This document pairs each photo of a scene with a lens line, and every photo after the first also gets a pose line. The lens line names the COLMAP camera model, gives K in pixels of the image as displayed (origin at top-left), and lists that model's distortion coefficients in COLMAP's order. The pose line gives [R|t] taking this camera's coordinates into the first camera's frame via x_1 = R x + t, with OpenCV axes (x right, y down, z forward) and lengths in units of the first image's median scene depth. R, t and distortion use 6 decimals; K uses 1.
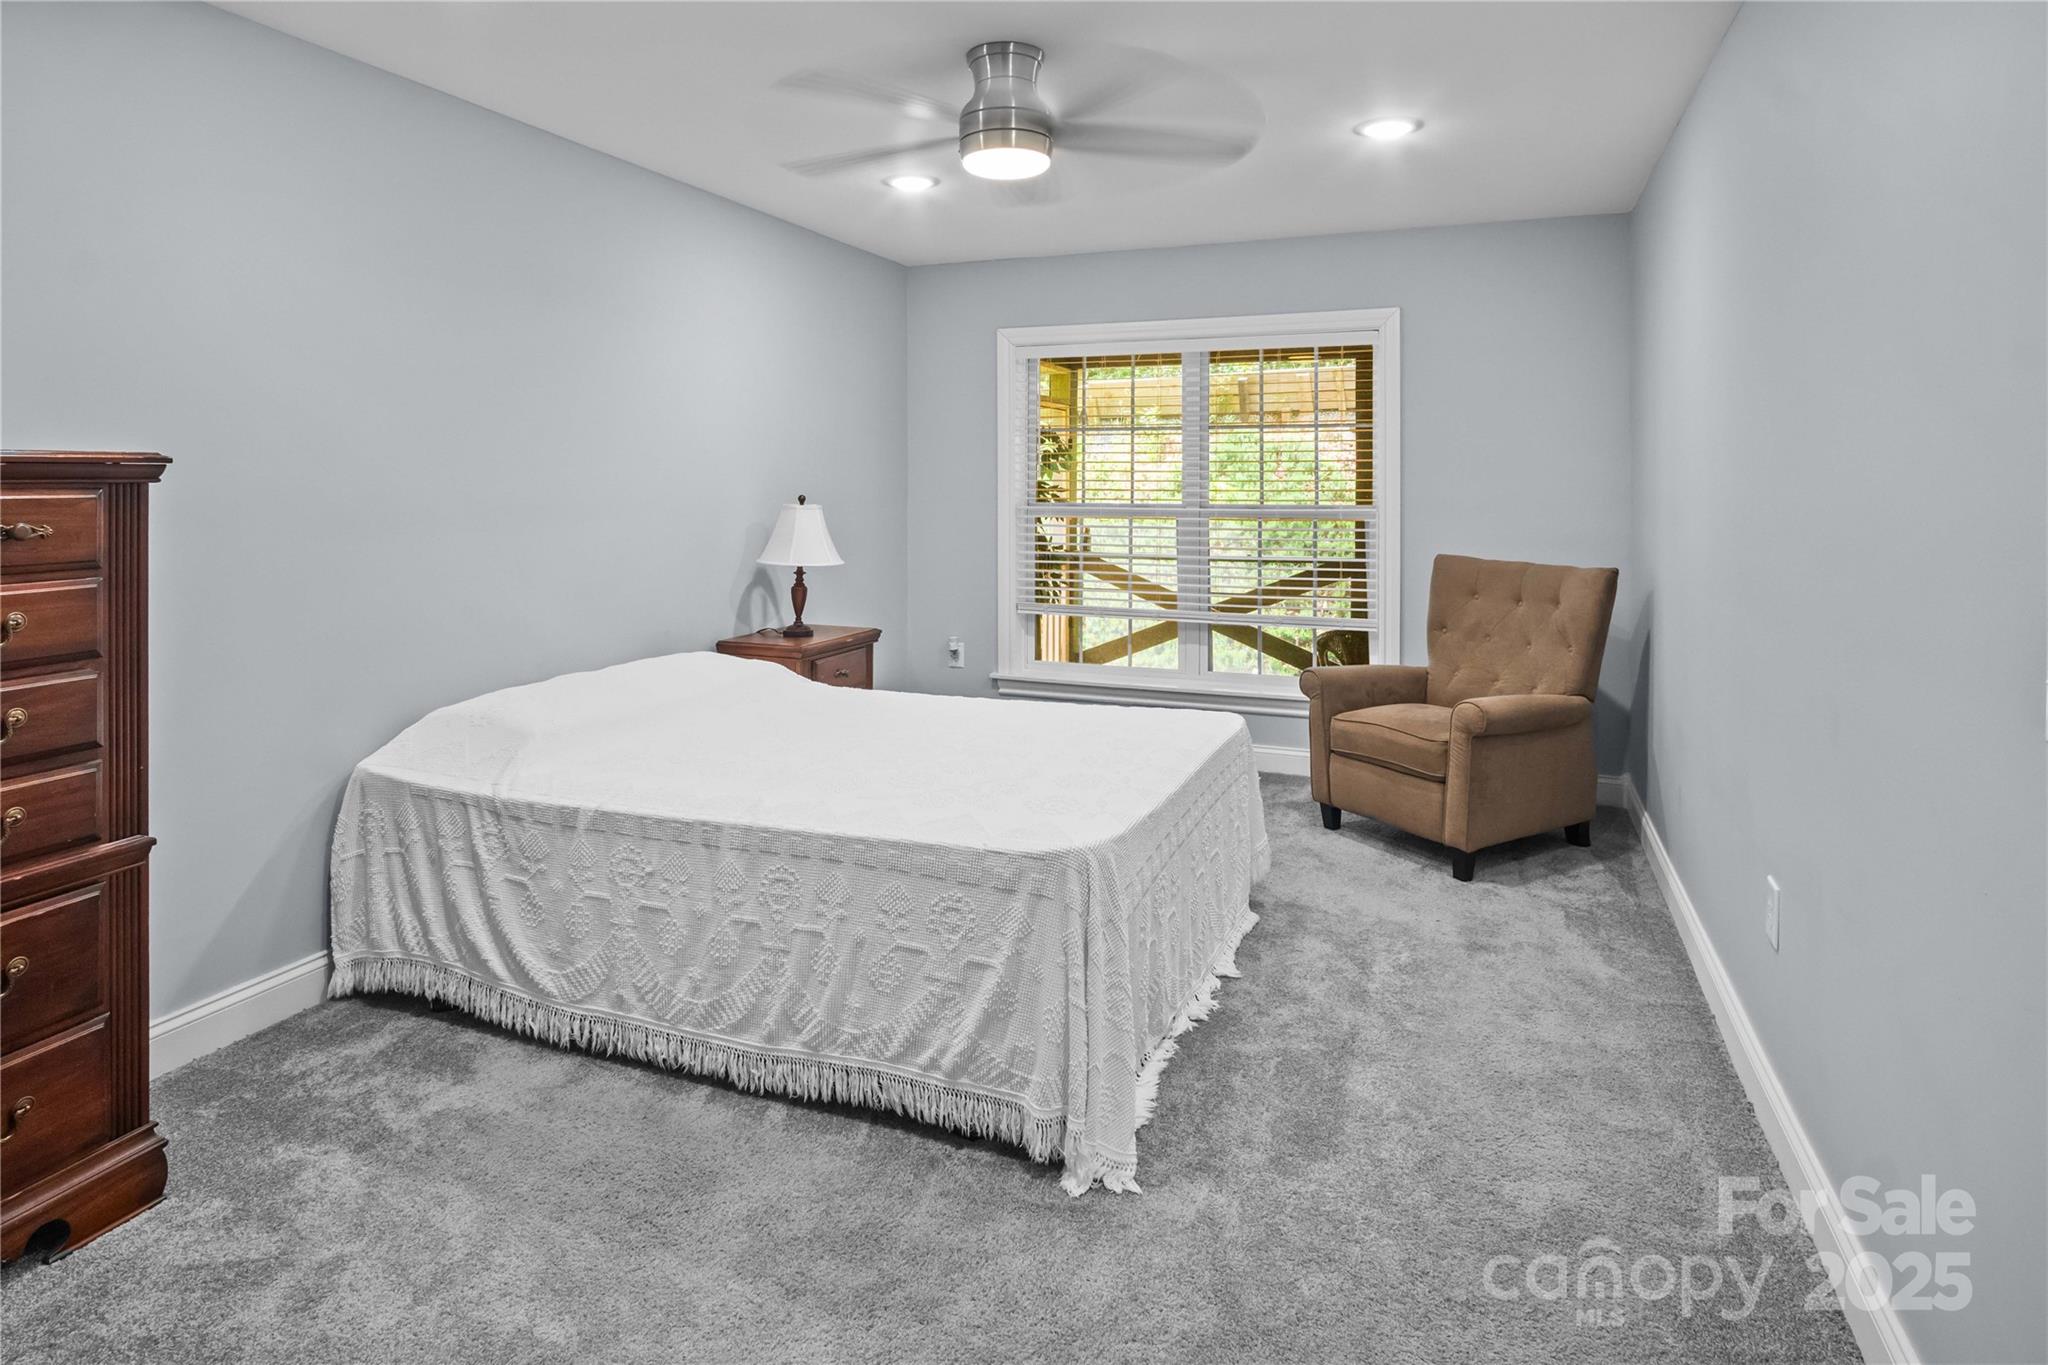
lens RADIAL K [[1109.3, 0, 1024.0], [0, 1109.3, 496.4], [0, 0, 1]] dist [0.003363, 0.001802]
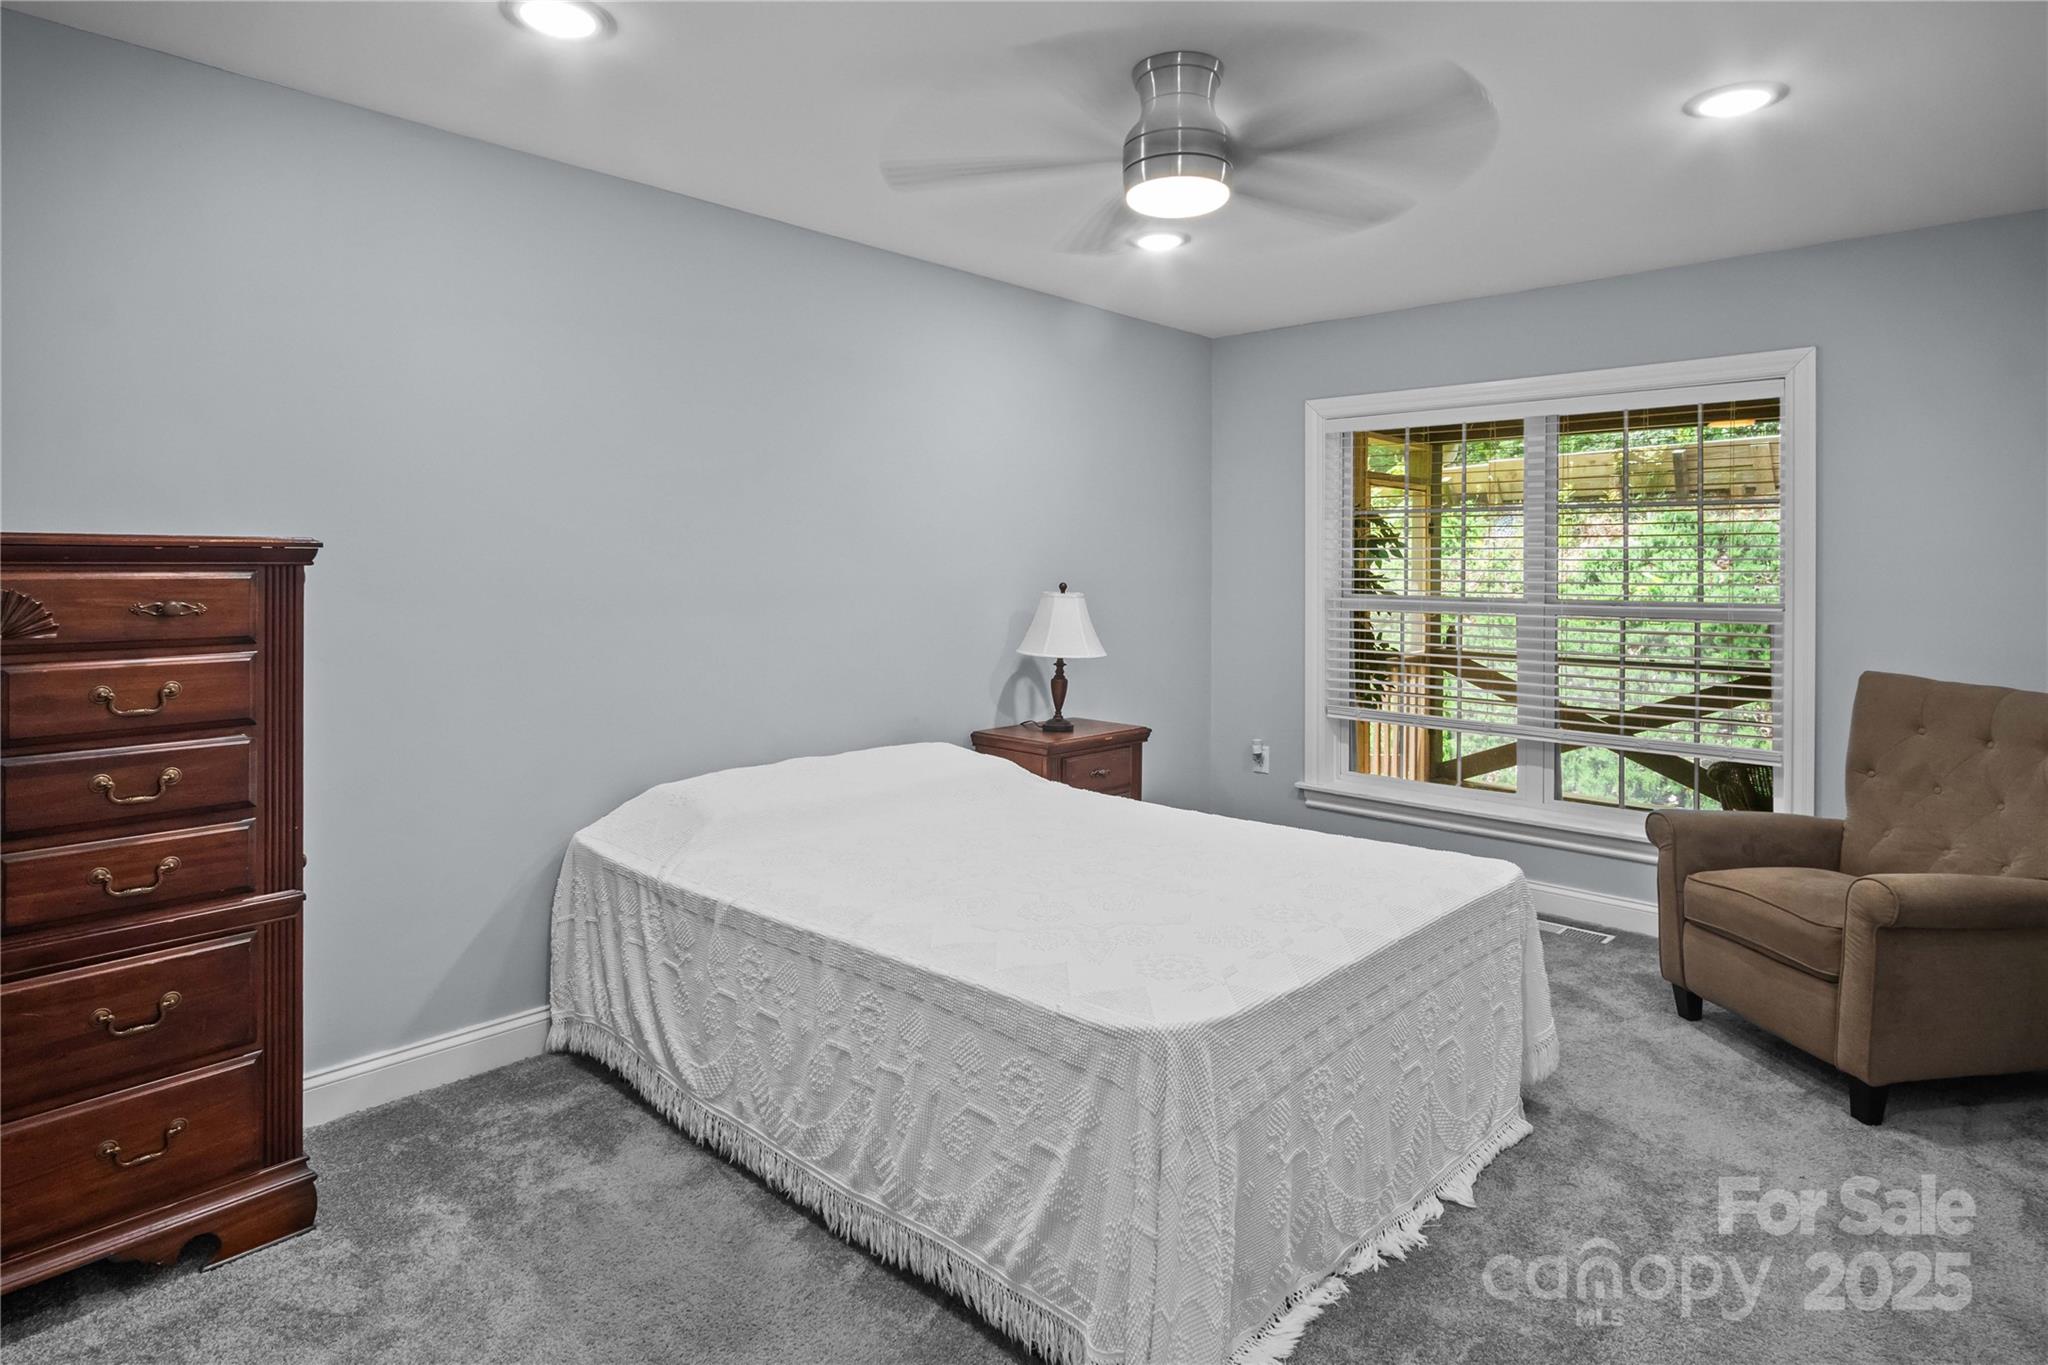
lens RADIAL K [[1117.3, 0, 1022.0], [0, 1117.3, 580.1], [0, 0, 1]] dist [0.003081, 0.001913]
pose [[0.937075, 0.010225, -0.348977, 0.186339], [-0.011474, 0.999933, -0.001511, -0.003124], [0.348938, 0.005420, 0.937130, 0.167292]]
